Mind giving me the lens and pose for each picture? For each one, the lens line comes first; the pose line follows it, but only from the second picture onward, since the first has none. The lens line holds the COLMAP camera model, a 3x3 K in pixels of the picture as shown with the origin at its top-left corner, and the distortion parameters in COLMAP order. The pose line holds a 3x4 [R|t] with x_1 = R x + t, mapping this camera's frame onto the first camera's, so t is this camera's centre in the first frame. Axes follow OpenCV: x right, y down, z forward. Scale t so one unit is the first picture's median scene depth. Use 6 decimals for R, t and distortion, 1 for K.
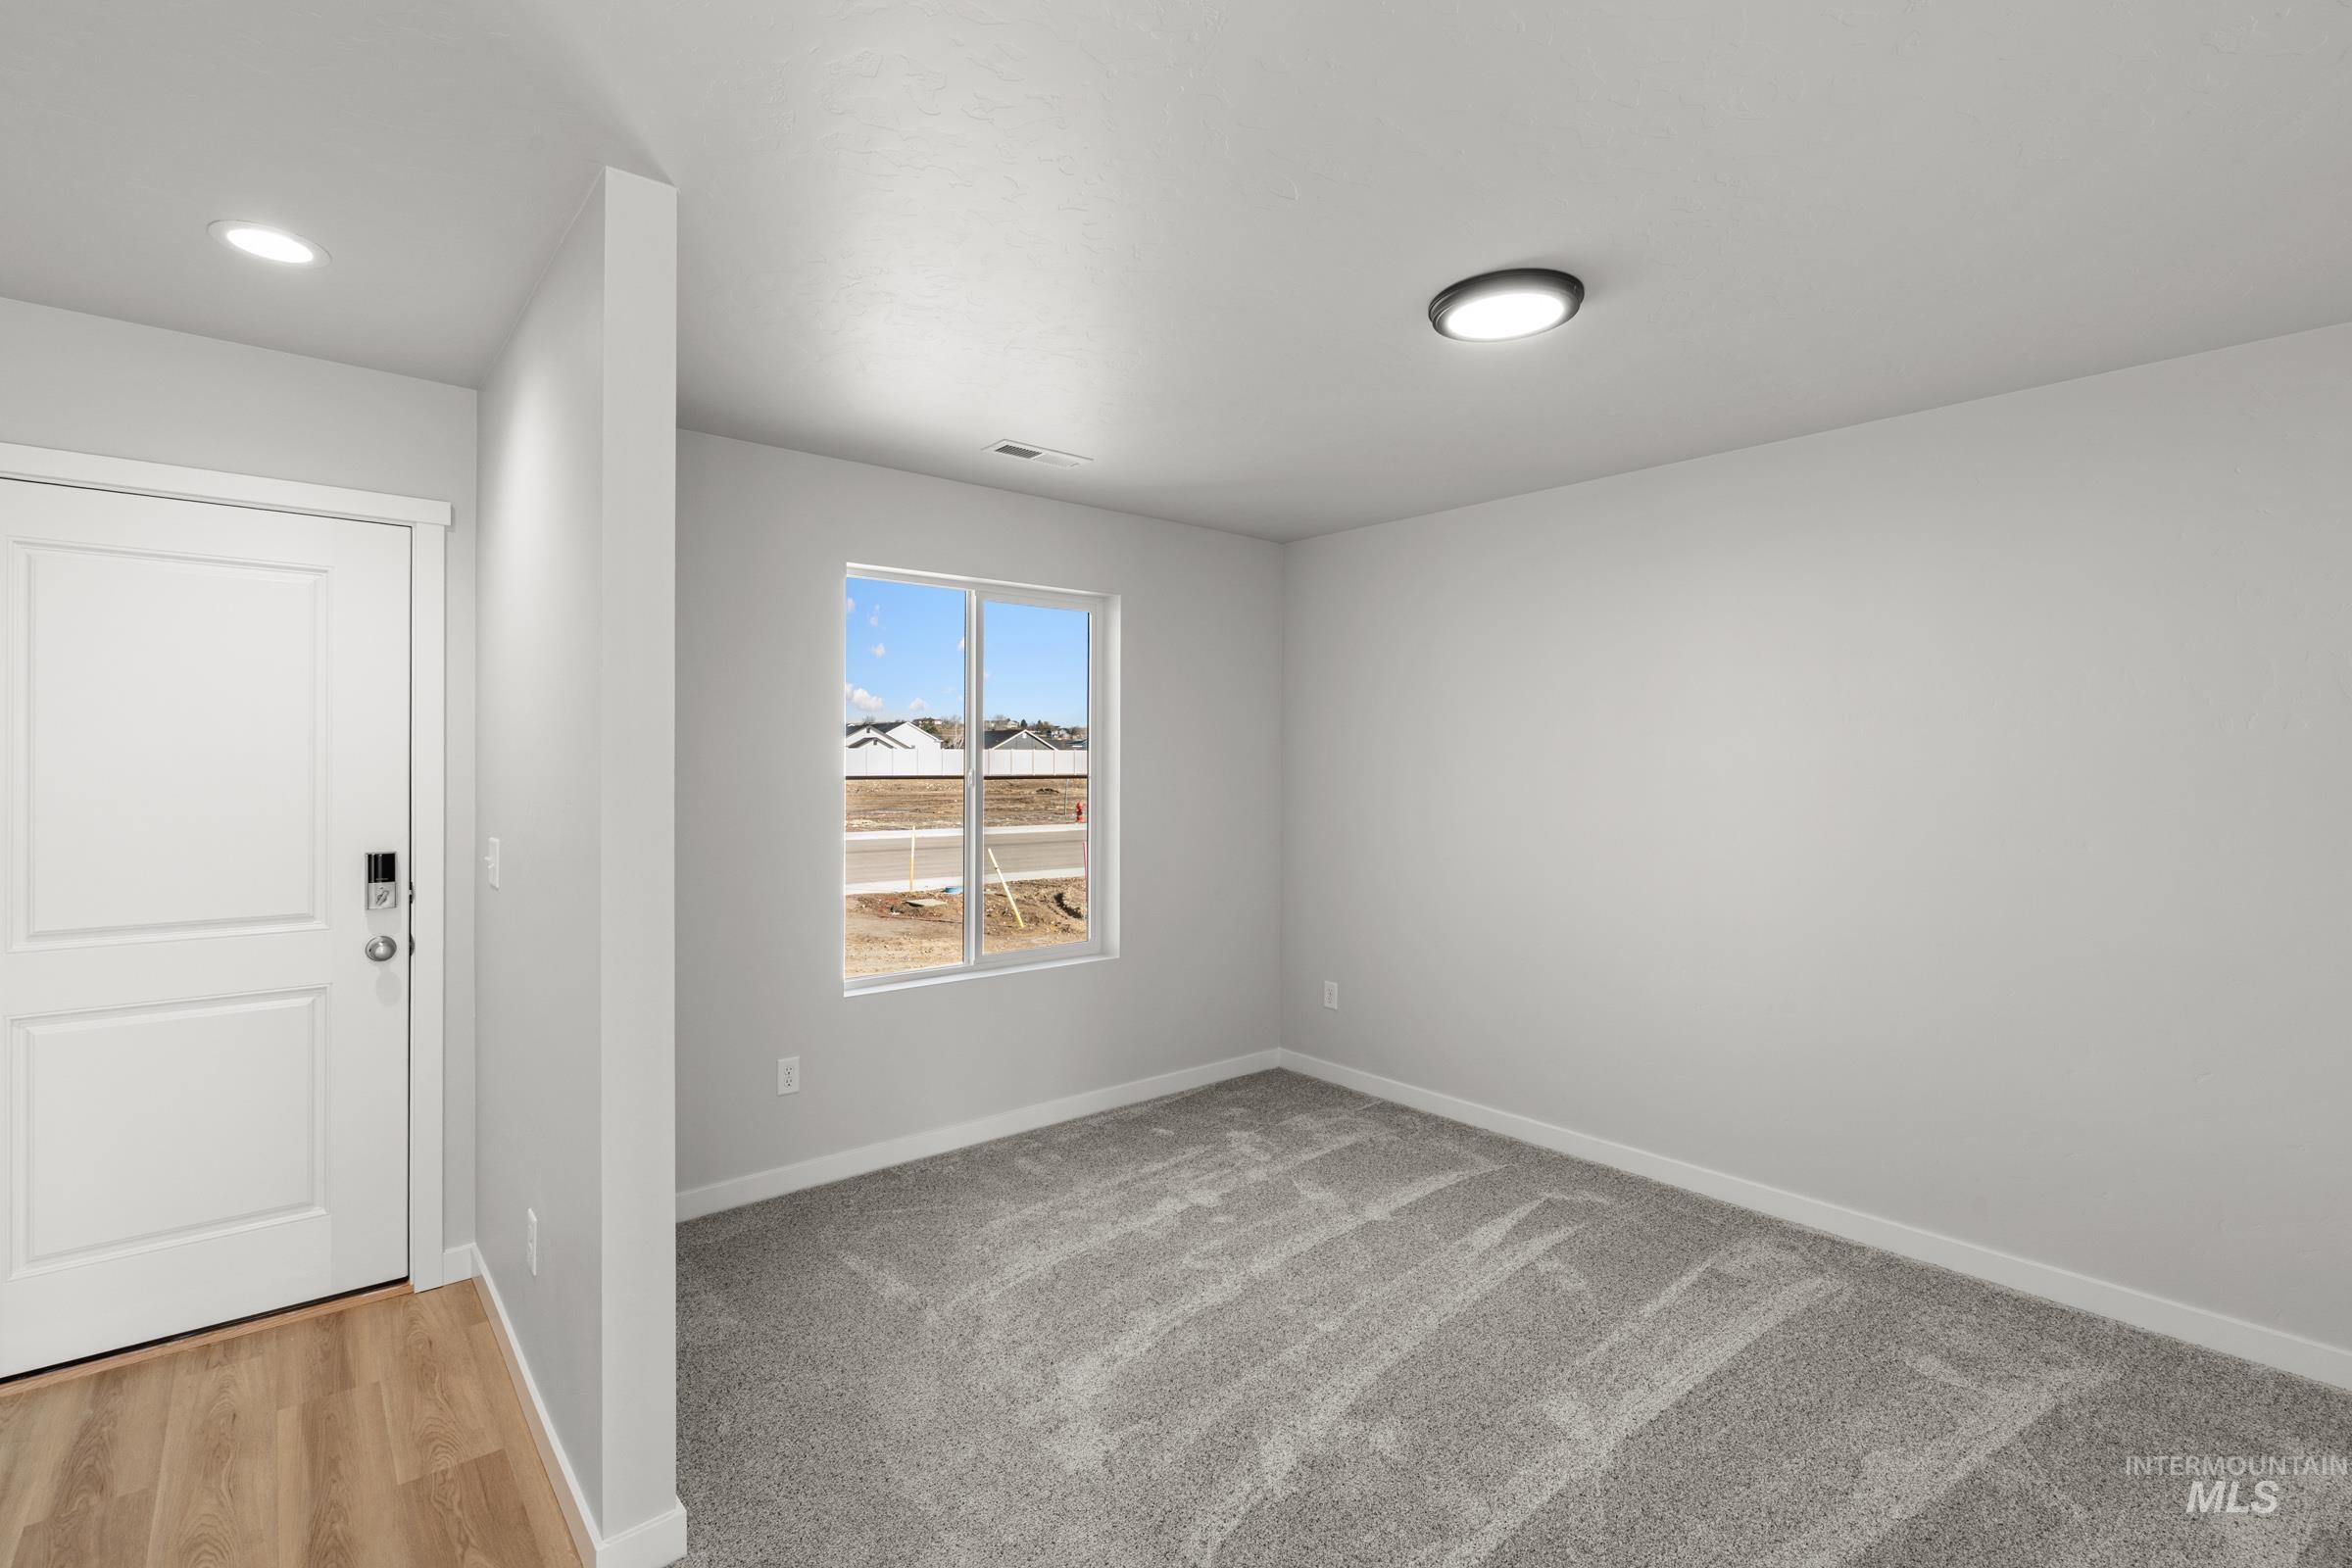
lens RADIAL K [[1053.0, 0, 1189.0], [0, 1053.0, 766.9], [0, 0, 1]] dist [0.001555, 0.000613]
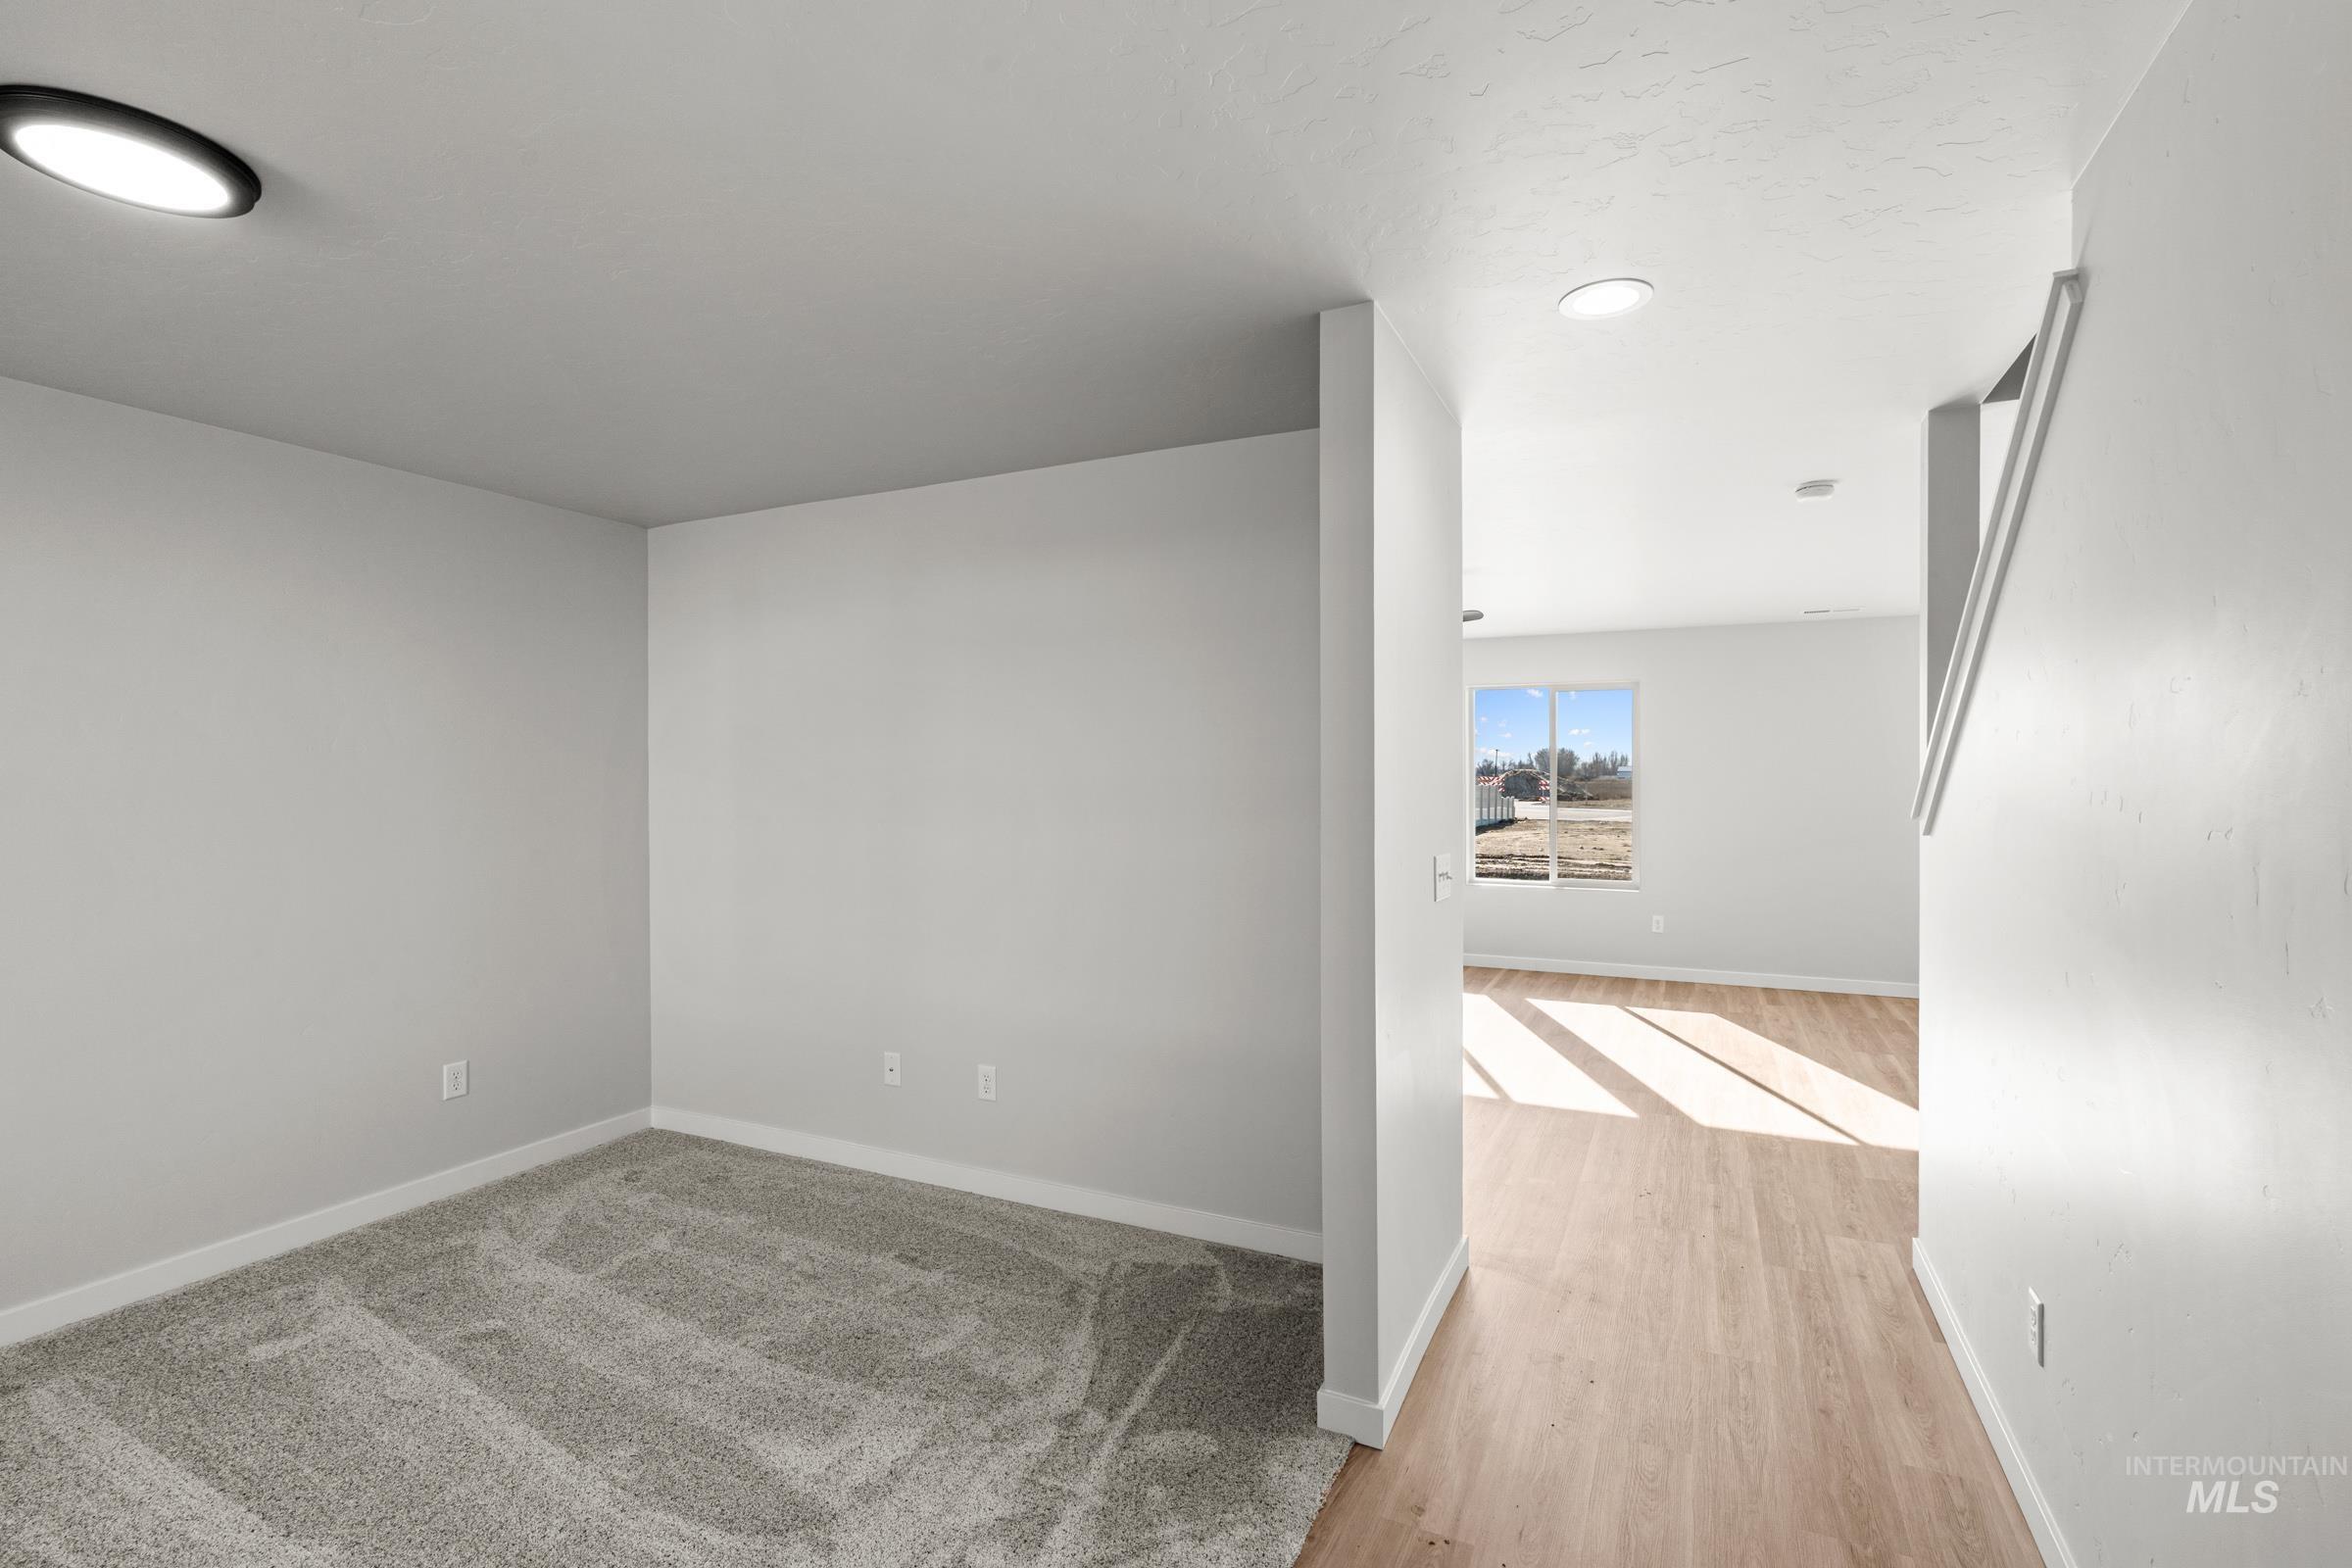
lens RADIAL K [[1091.4, 0, 1176.0], [0, 1091.4, 784.0], [0, 0, 1]] dist [-0.001752, -0.000048]
pose [[-0.398675, -0.010931, 0.917027, -0.581149], [-0.001734, 0.999936, 0.011165, -0.003879], [-0.917091, 0.002861, -0.398668, 0.554688]]
